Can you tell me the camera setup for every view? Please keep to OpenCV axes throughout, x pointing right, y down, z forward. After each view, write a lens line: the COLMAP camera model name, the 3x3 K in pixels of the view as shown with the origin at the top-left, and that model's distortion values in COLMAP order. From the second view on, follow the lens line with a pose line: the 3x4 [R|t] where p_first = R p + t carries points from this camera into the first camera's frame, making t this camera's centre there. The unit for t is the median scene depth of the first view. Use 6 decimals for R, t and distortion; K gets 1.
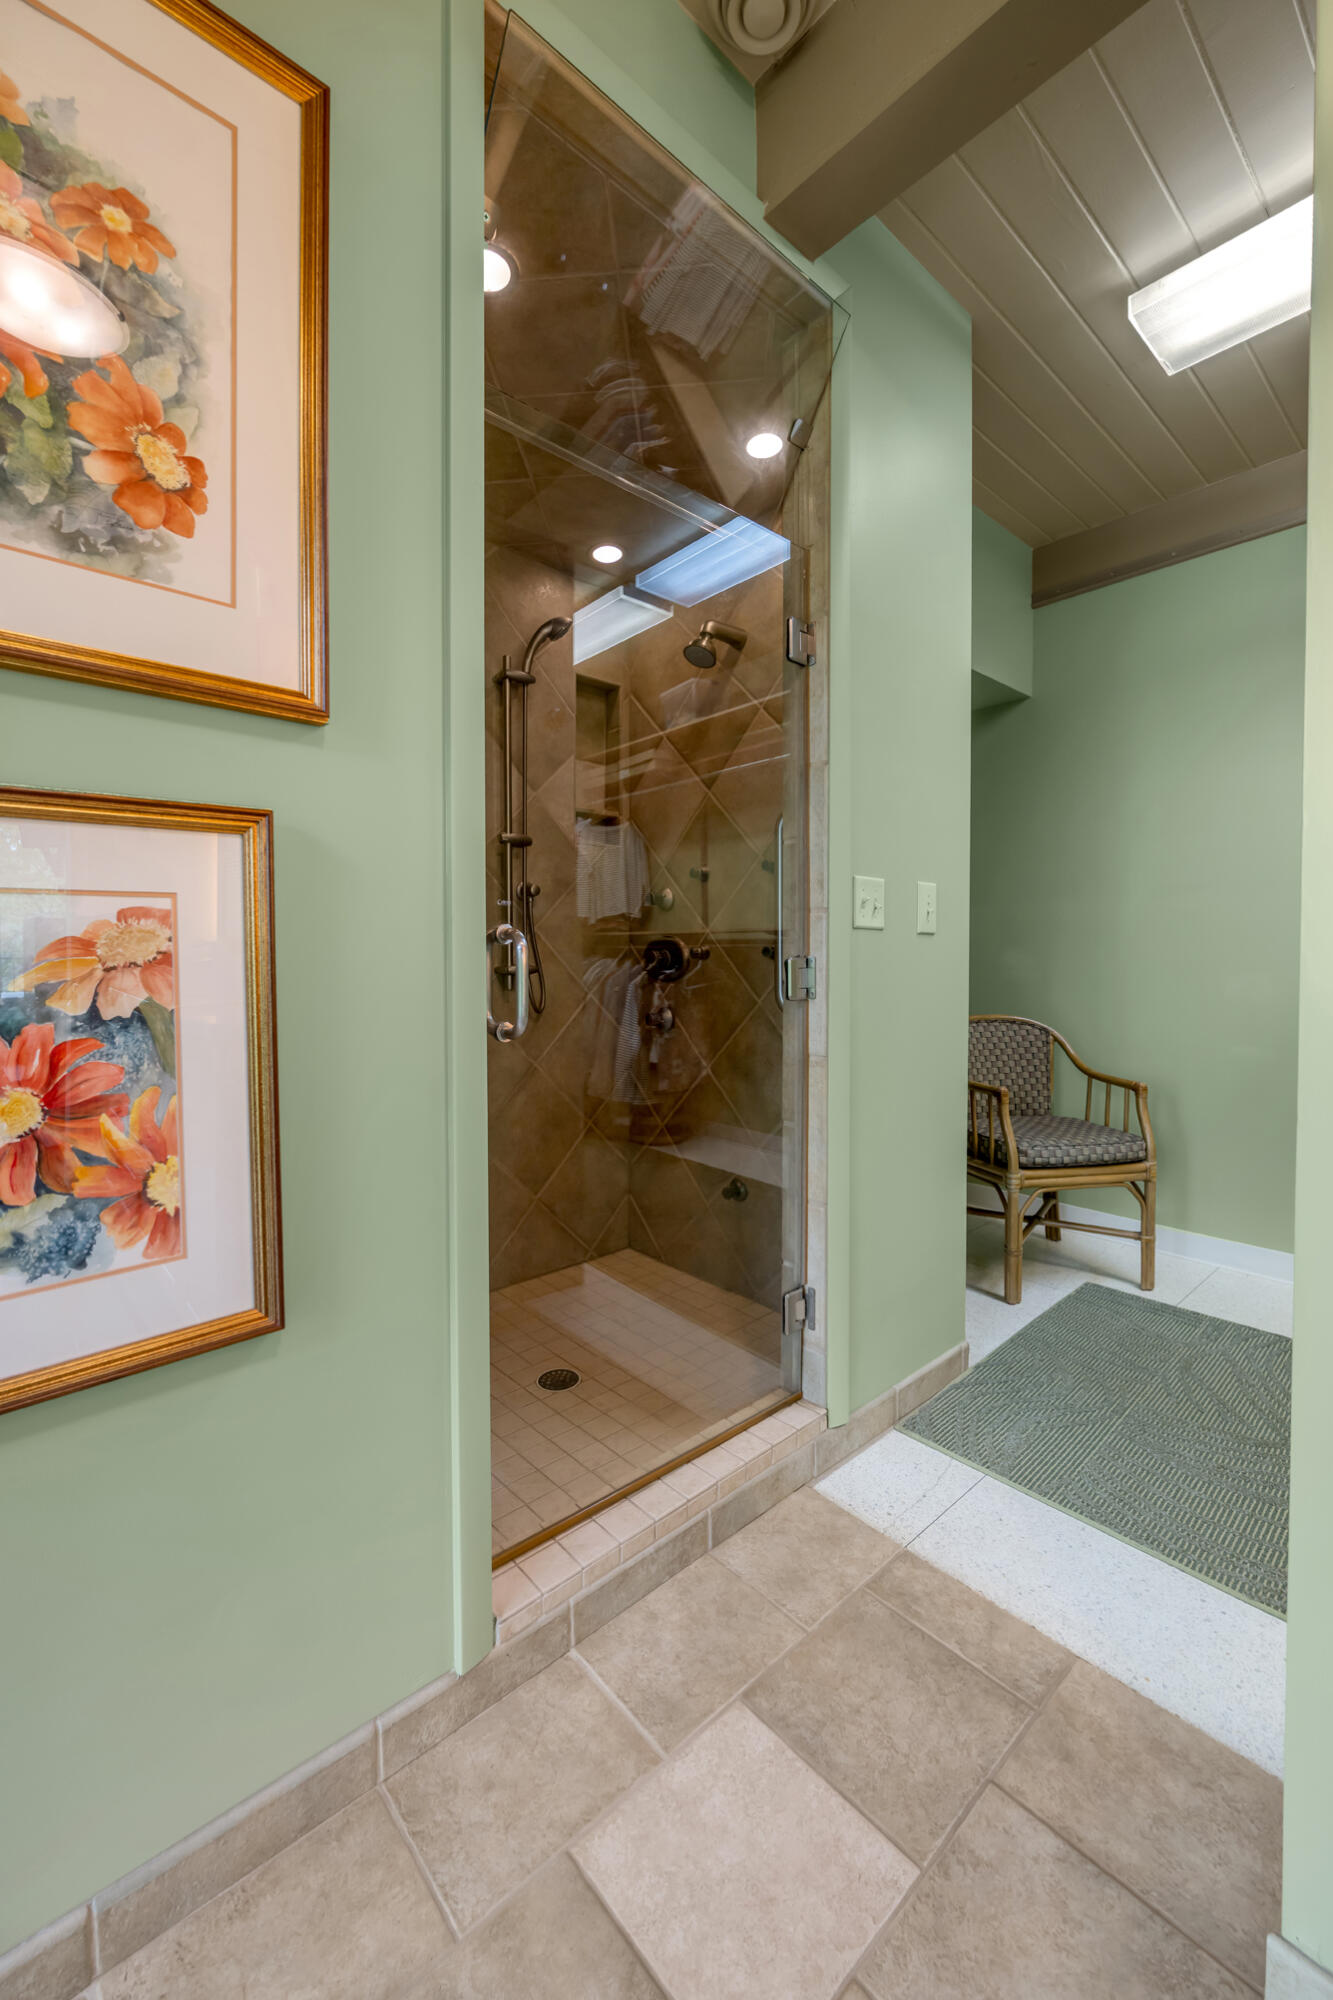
lens RADIAL K [[804.7, 0, 670.0], [0, 804.7, 969.0], [0, 0, 1]] dist [-0.007175, -0.000117]
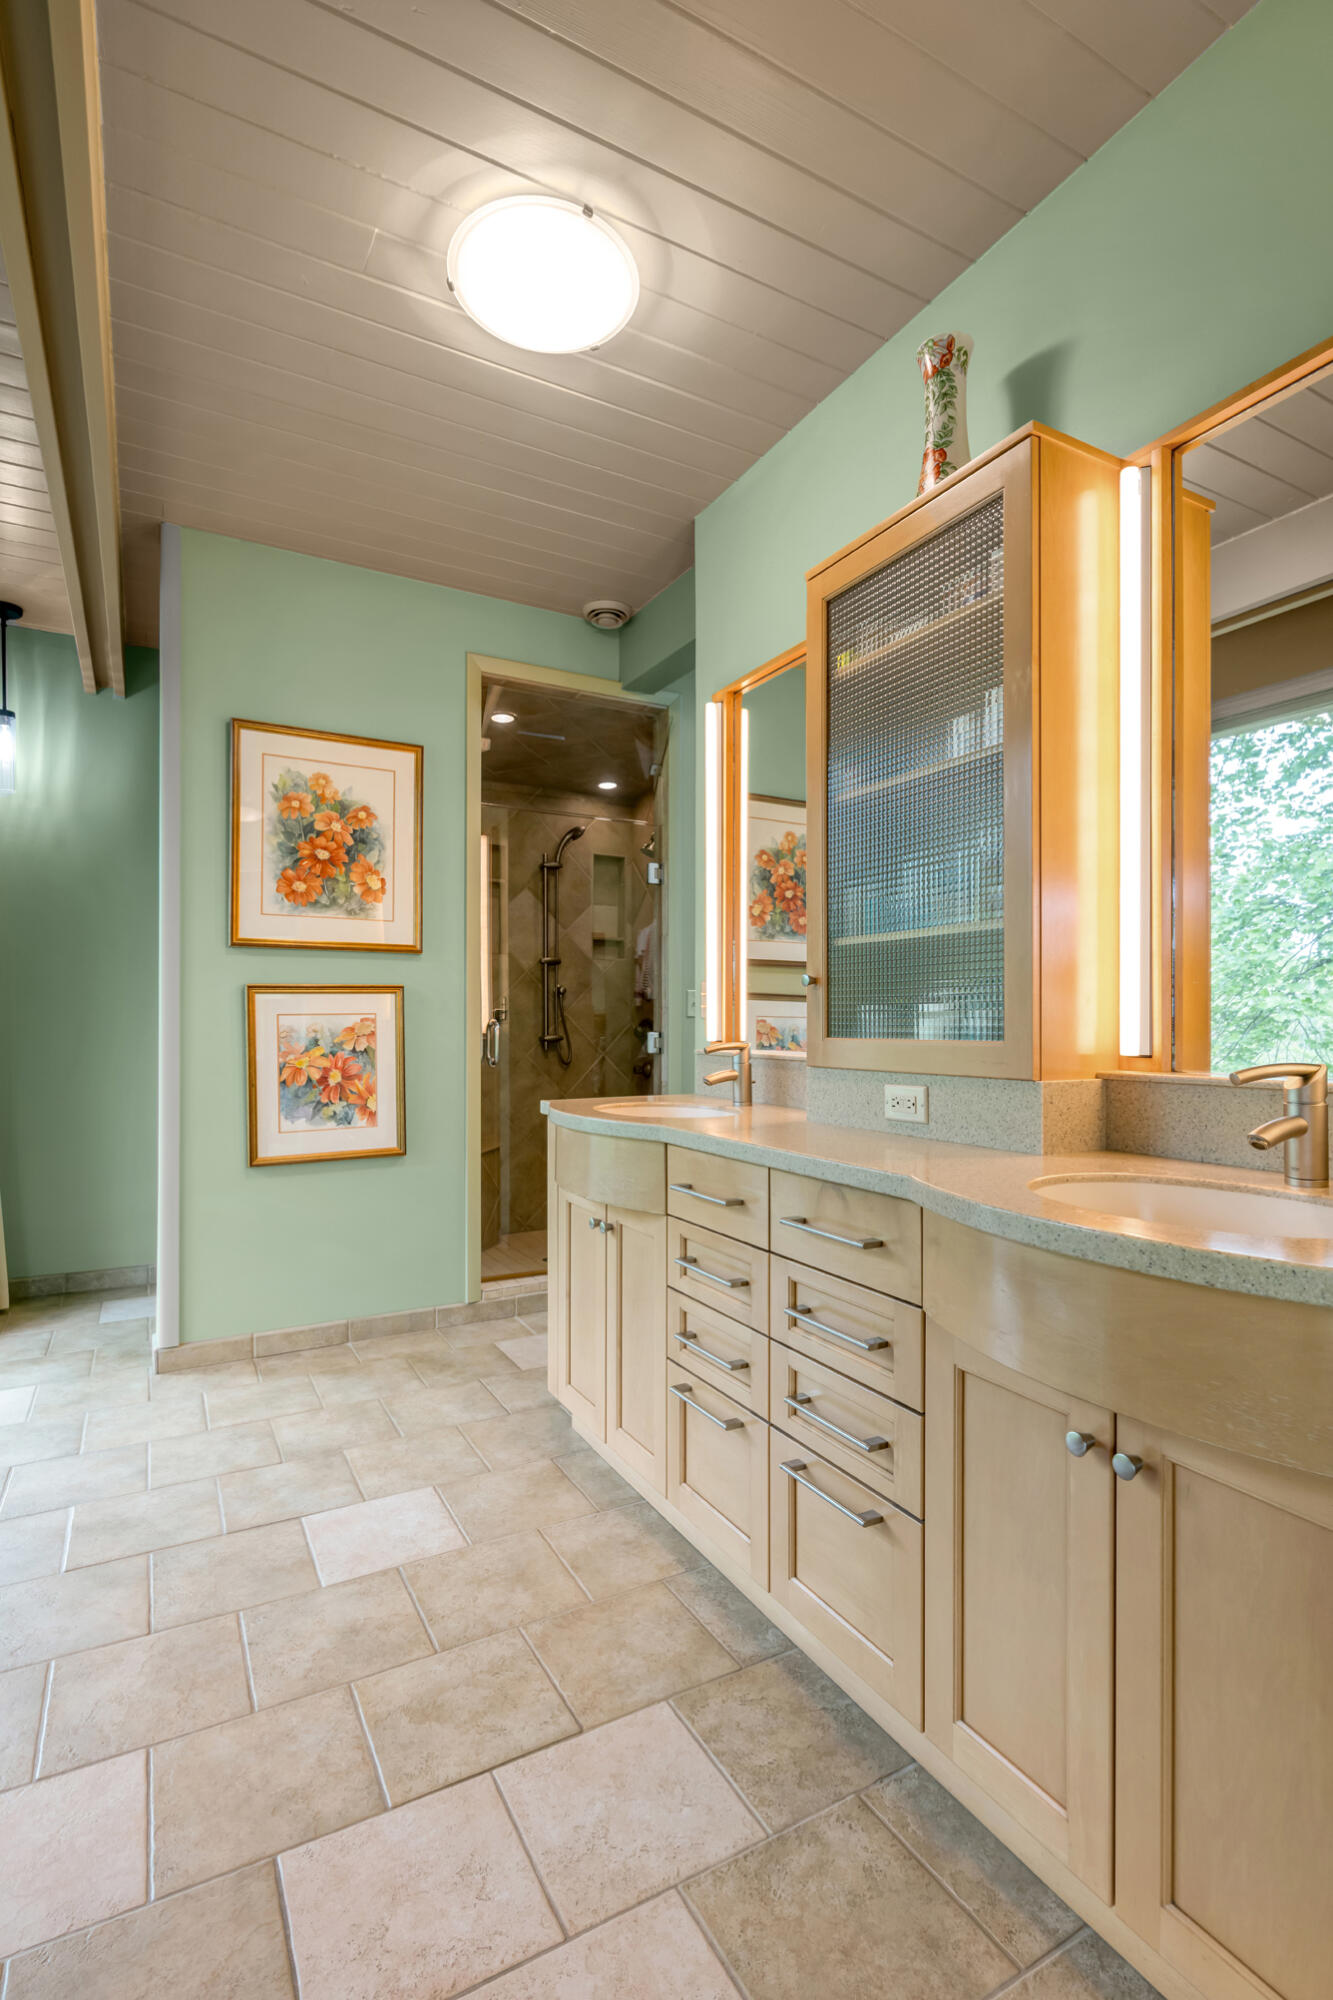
lens RADIAL K [[938.9, 0, 665.5], [0, 938.9, 1017.4], [0, 0, 1]] dist [-0.014120, 0.000239]
pose [[0.974302, -0.002454, -0.225230, 1.384023], [-0.003778, 0.999622, -0.027234, 0.022065], [0.225212, 0.027385, 0.973925, -2.438534]]
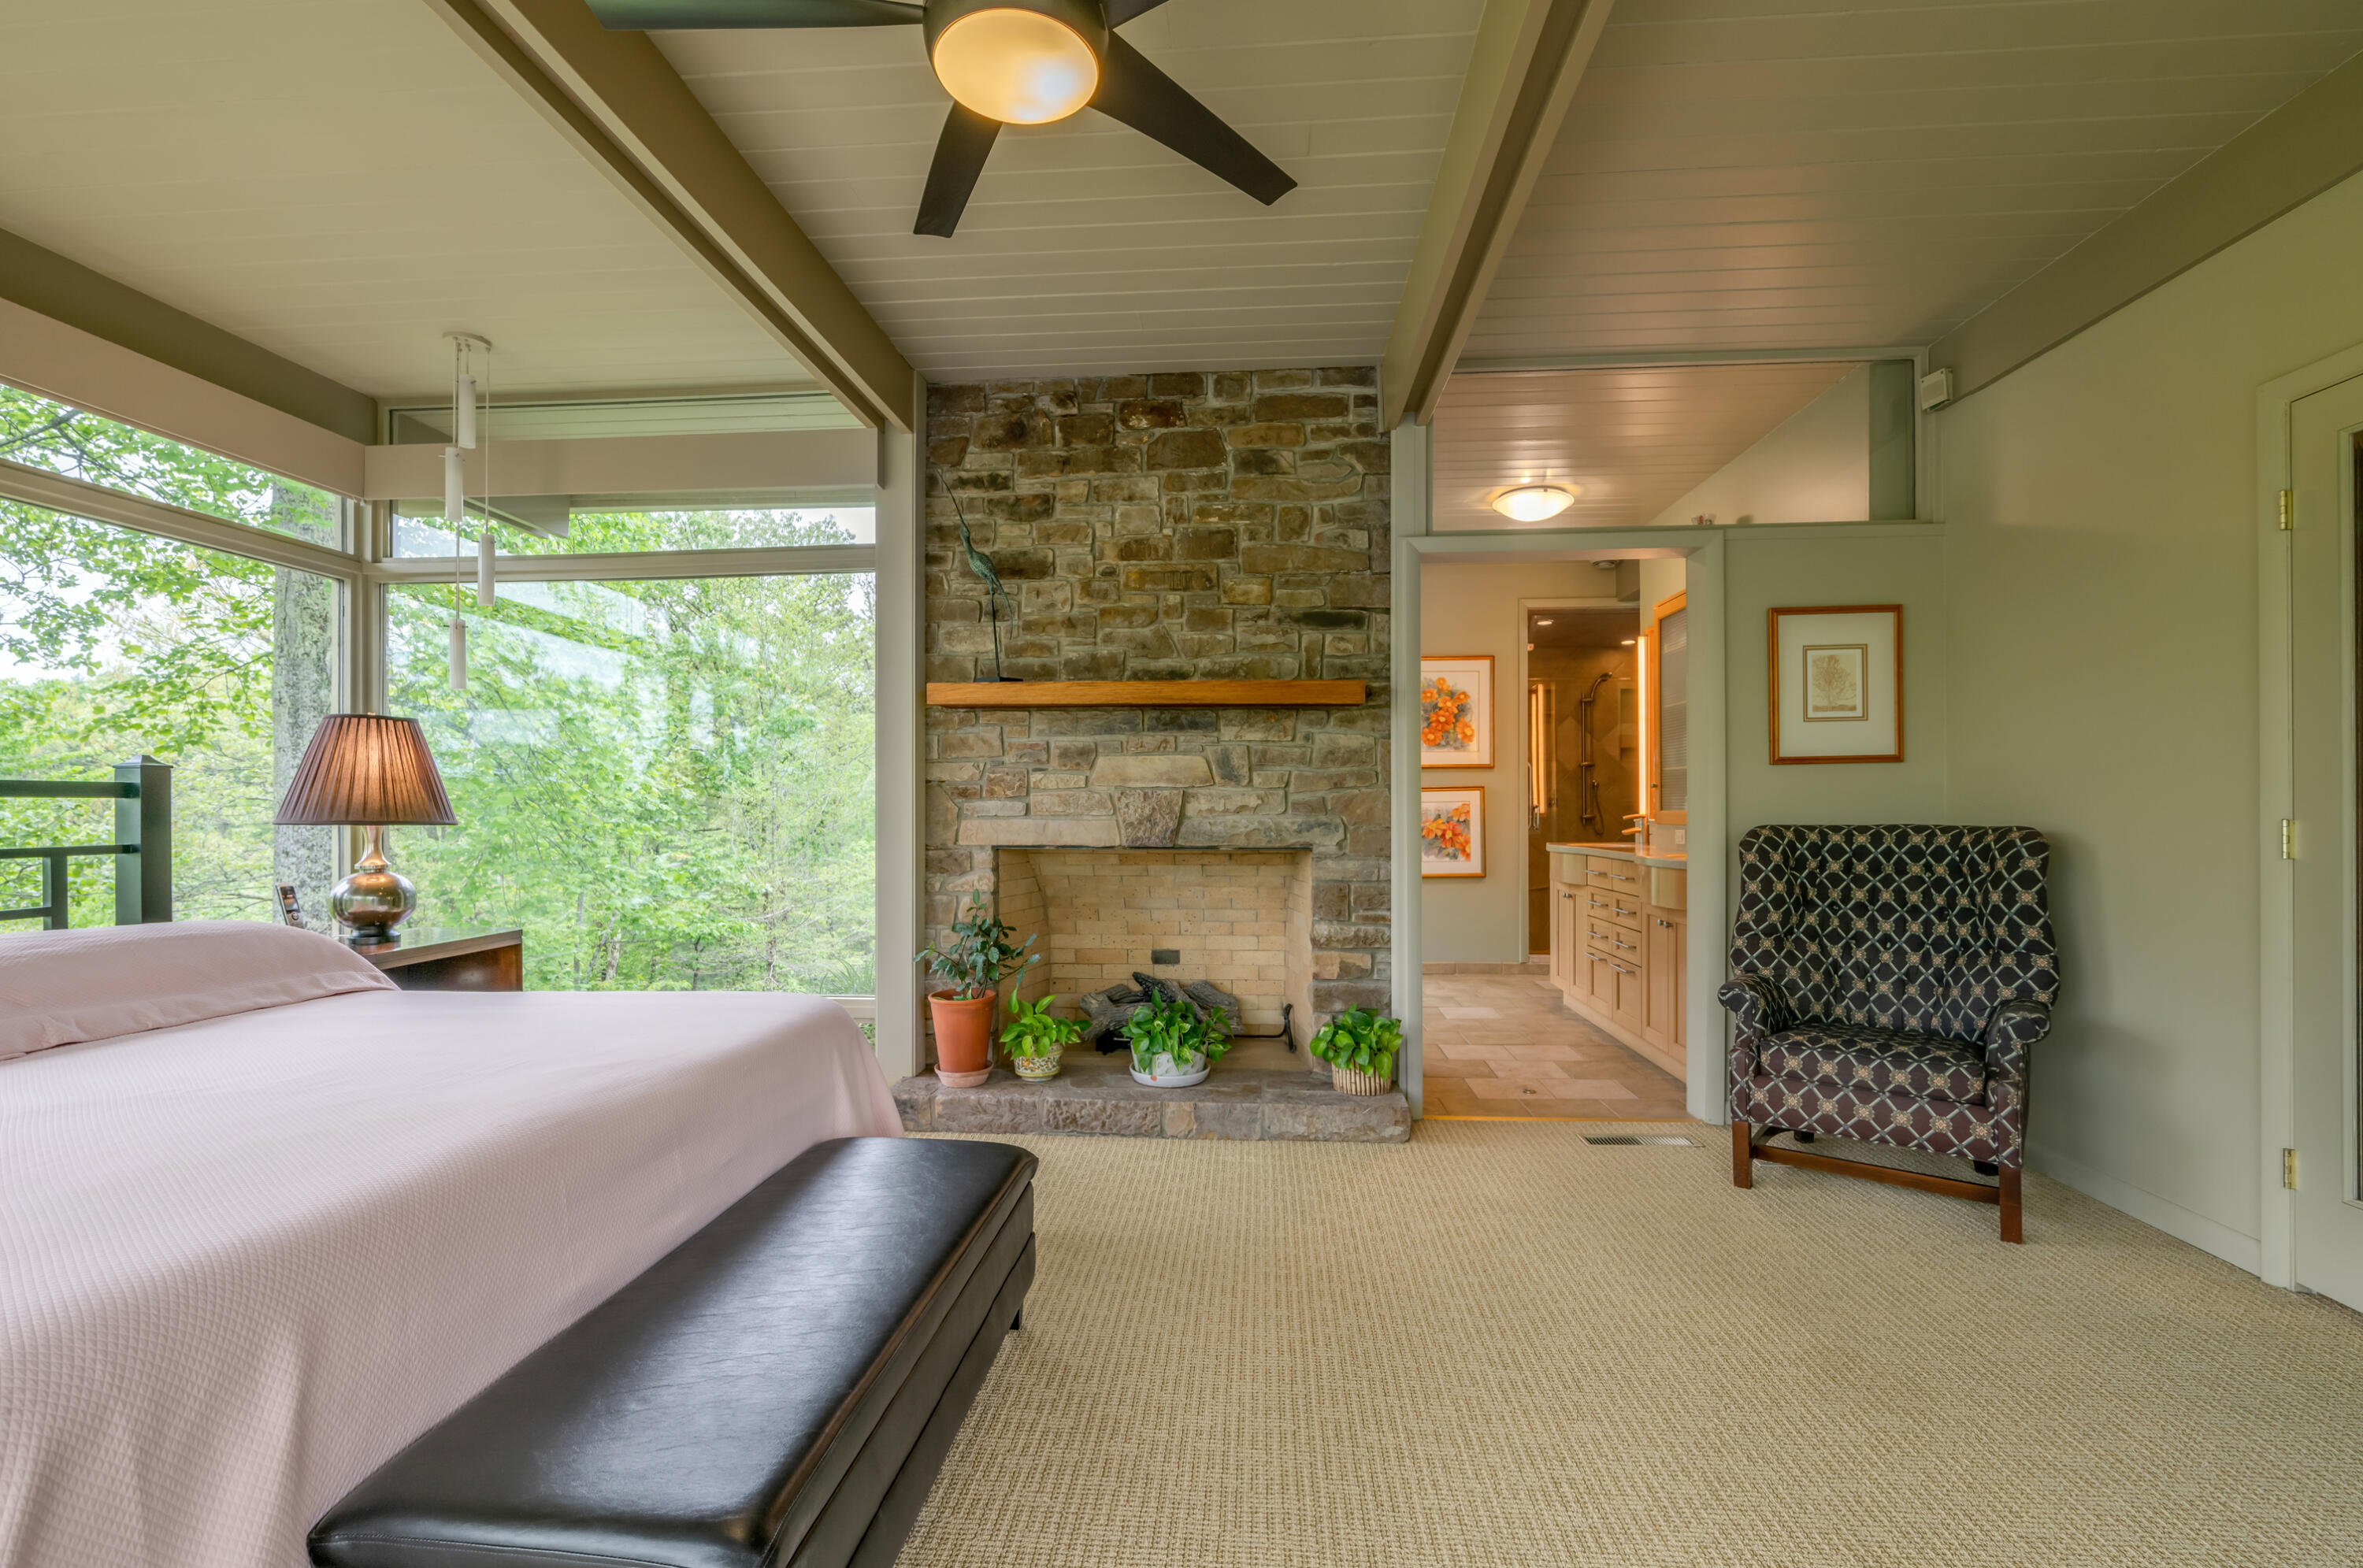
lens RADIAL K [[1011.0, 0, 1189.8], [0, 1011.0, 812.0], [0, 0, 1]] dist [-0.008636, 0.000479]
pose [[0.692045, -0.002516, -0.721850, 3.488672], [-0.012219, 0.999810, -0.015199, 0.133963], [0.721751, 0.019339, 0.691882, -5.905104]]
